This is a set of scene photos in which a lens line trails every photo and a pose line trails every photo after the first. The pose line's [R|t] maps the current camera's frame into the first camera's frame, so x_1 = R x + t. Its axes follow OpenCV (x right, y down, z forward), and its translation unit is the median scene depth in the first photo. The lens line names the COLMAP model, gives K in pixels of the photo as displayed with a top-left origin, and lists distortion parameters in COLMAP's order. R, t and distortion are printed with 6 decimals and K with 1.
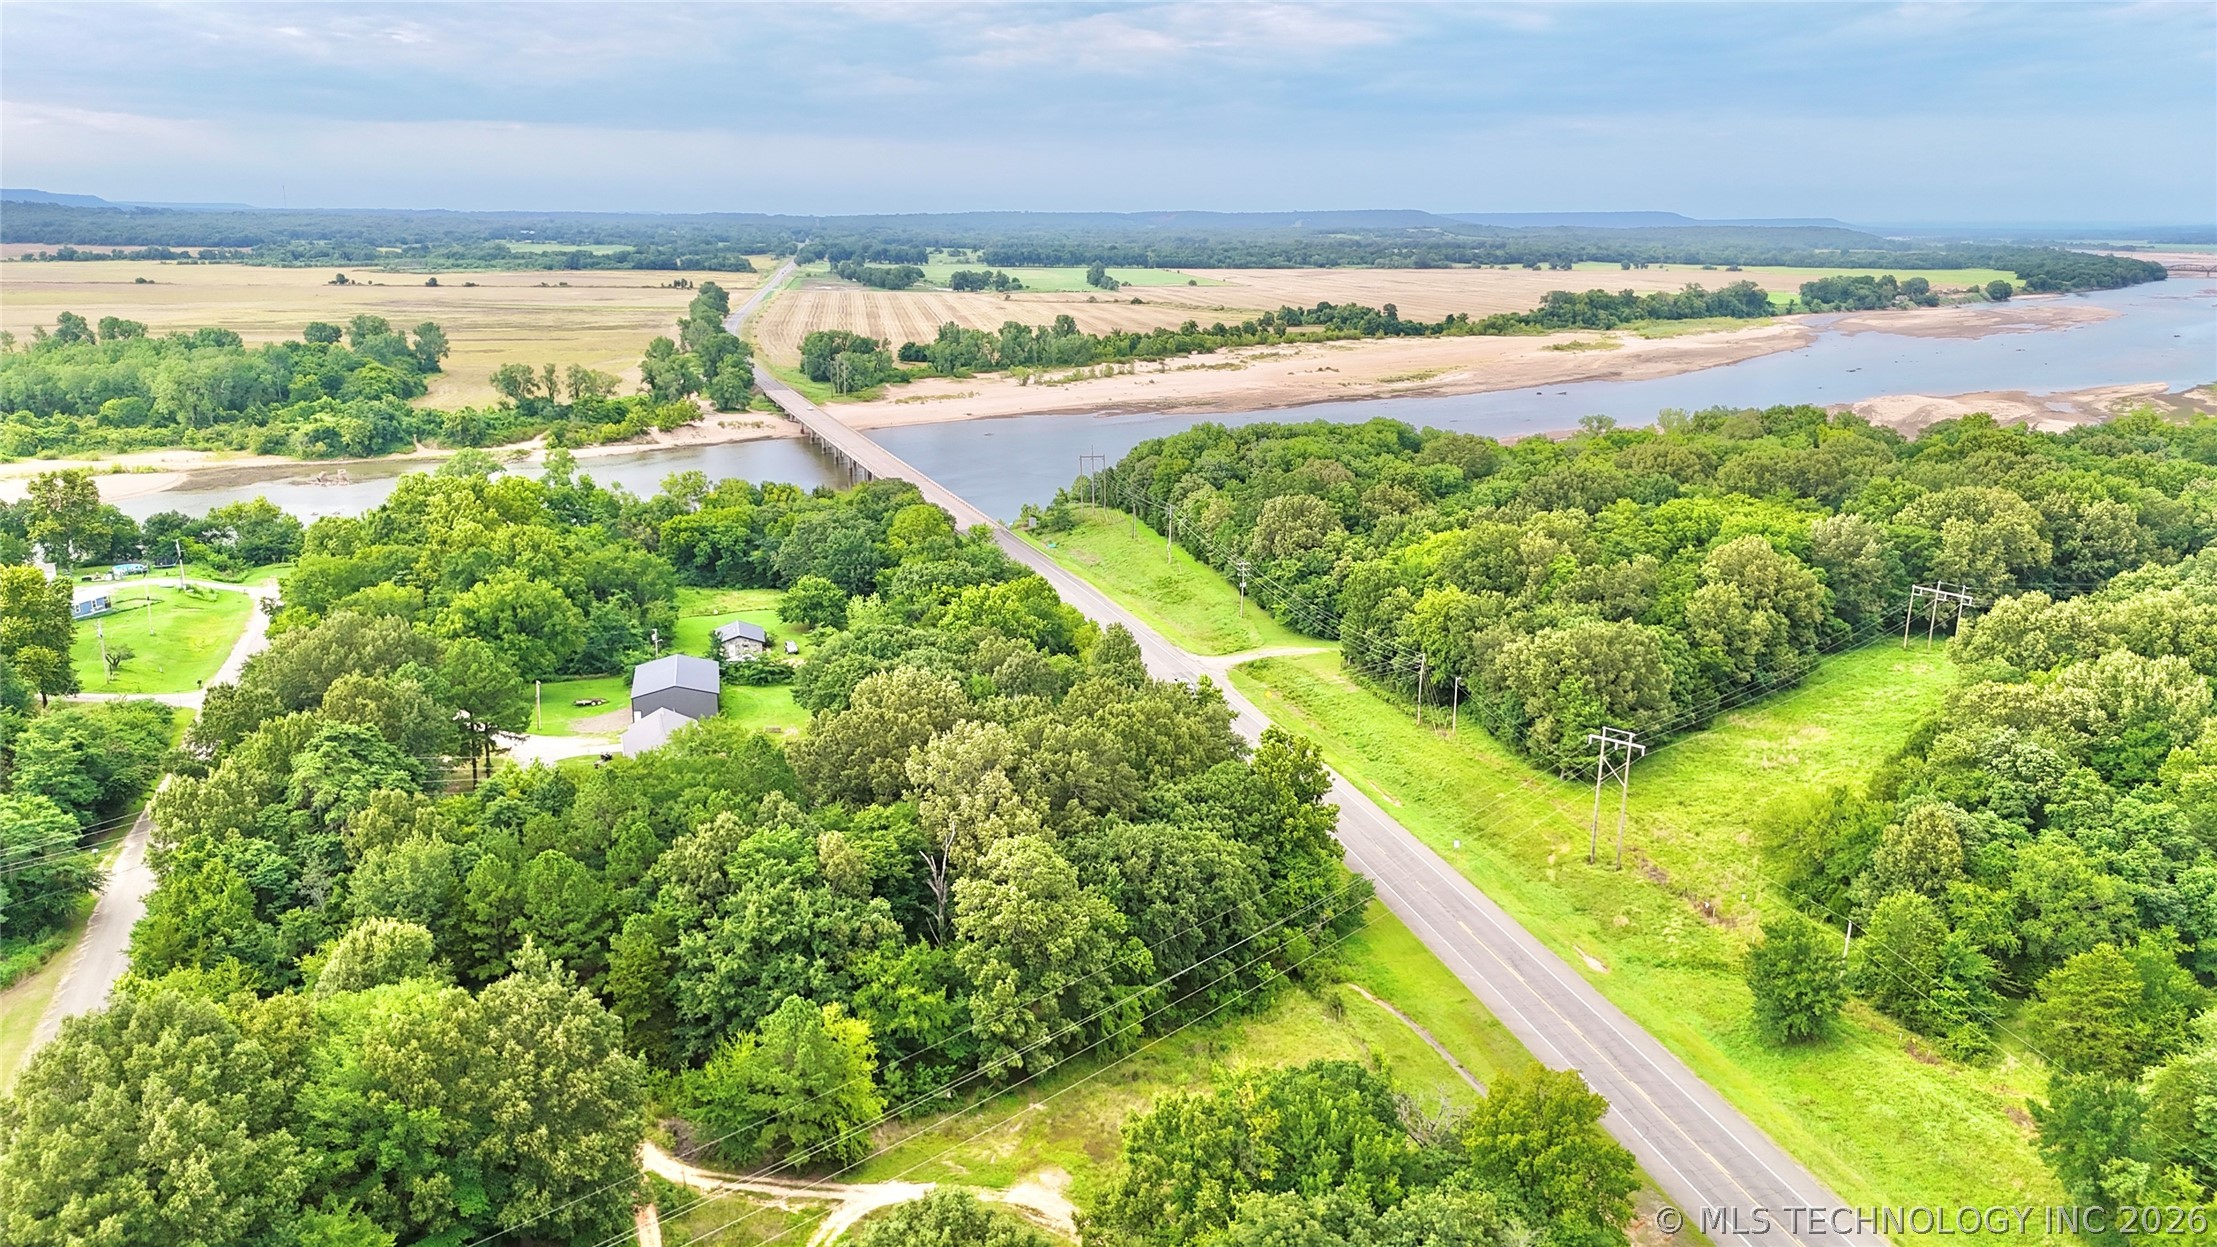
lens RADIAL K [[1615.4, 0, 1107.2], [0, 1615.4, 644.3], [0, 0, 1]] dist [0.082110, -0.103772]
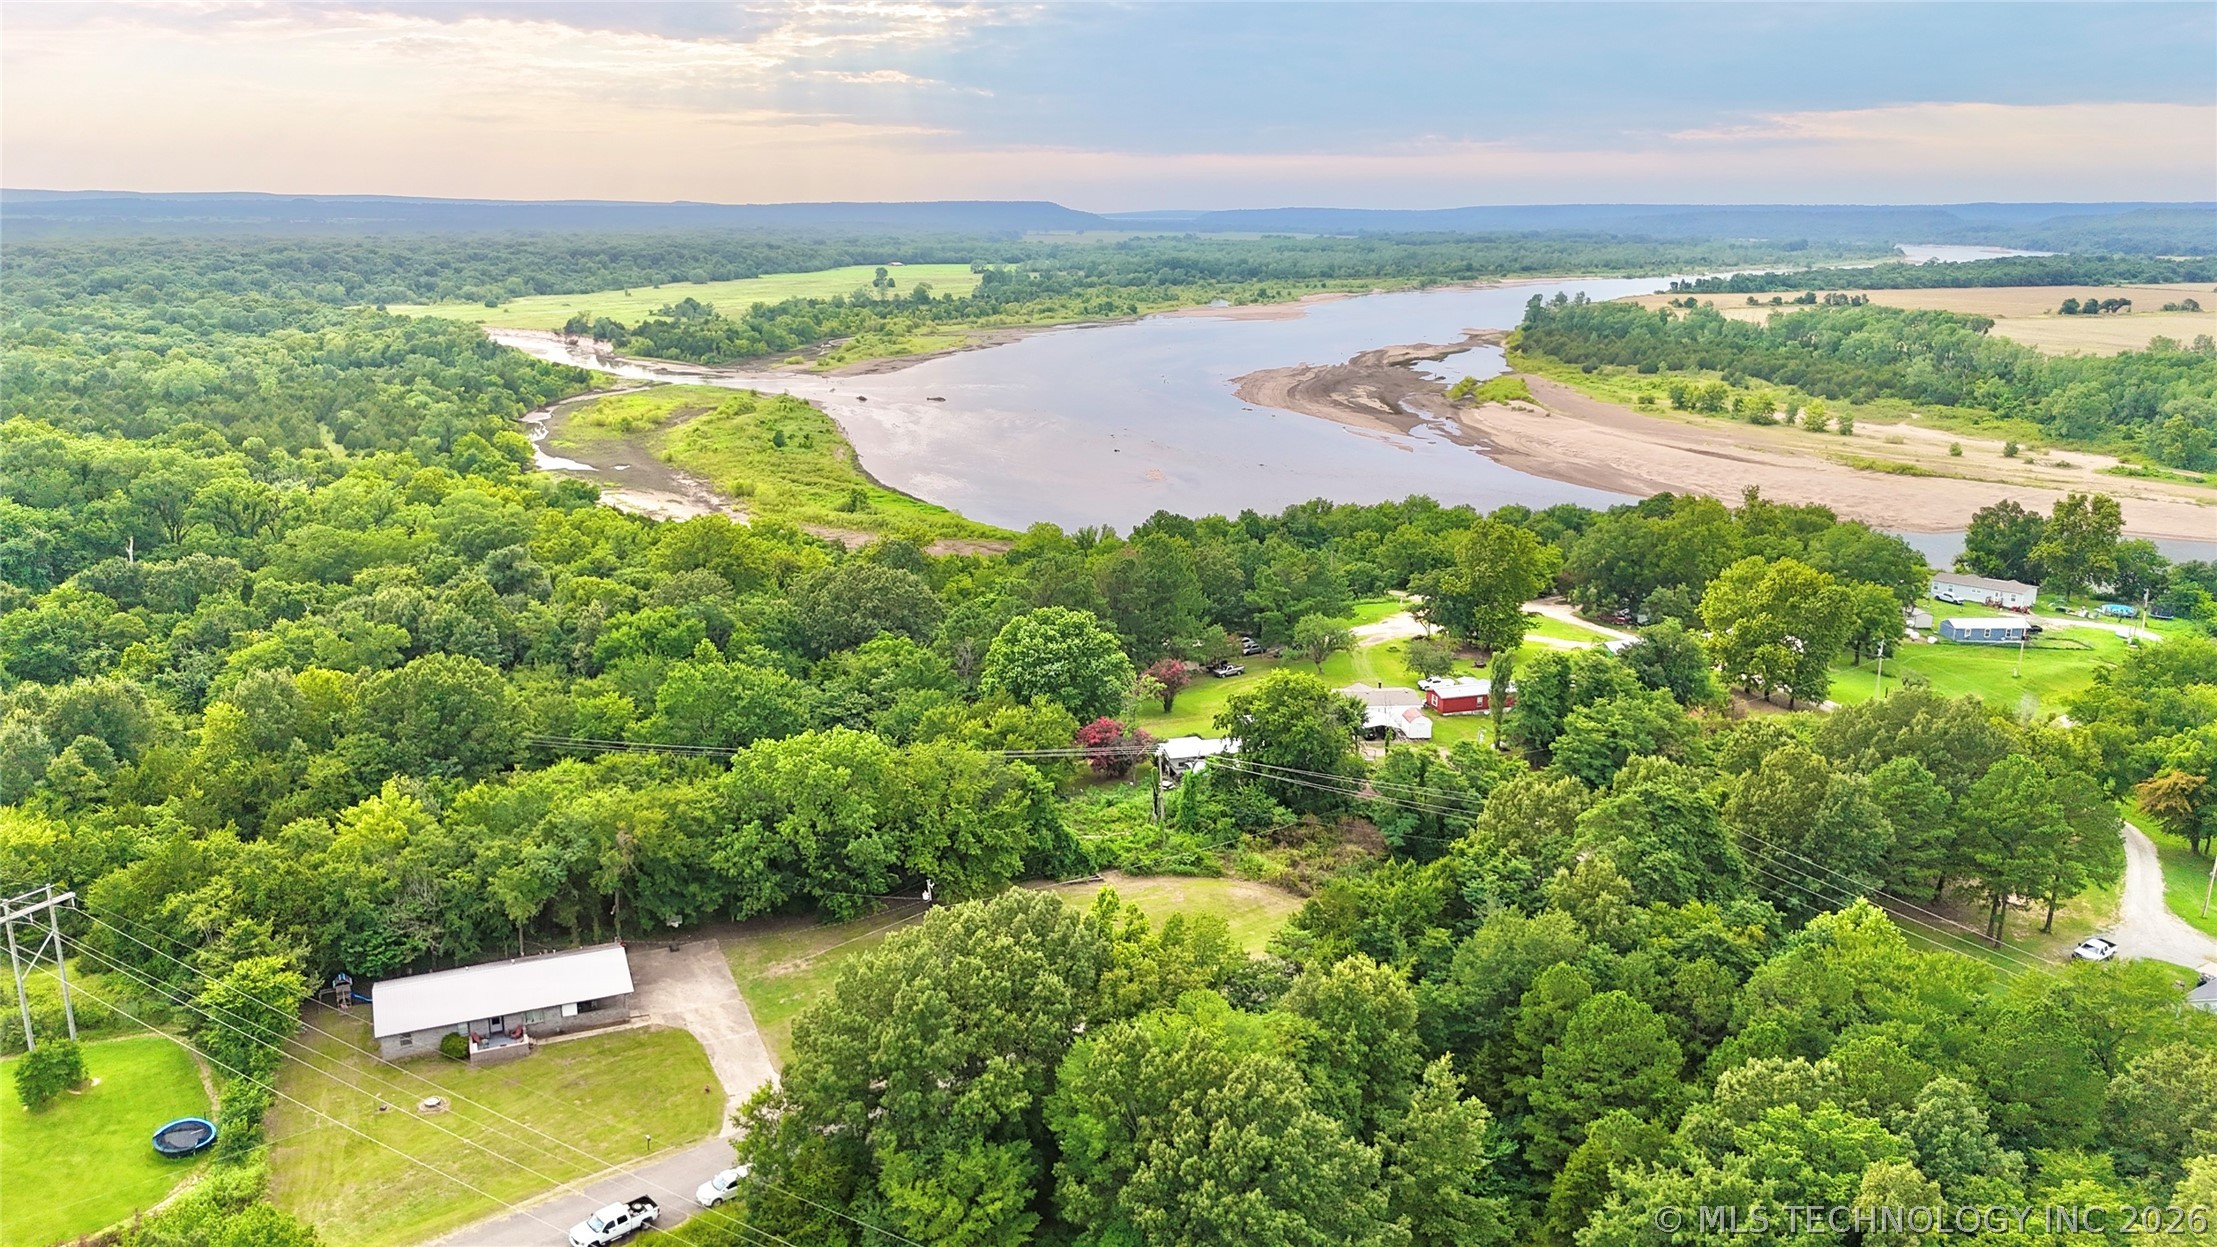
lens RADIAL K [[1616.8, 0, 1109.1], [0, 1616.8, 631.9], [0, 0, 1]] dist [0.060829, -0.061274]
pose [[0.255915, 0.232700, -0.938274, 0.226313], [-0.248569, 0.953801, 0.168753, -0.085661], [0.934195, 0.190040, 0.301934, 0.341798]]
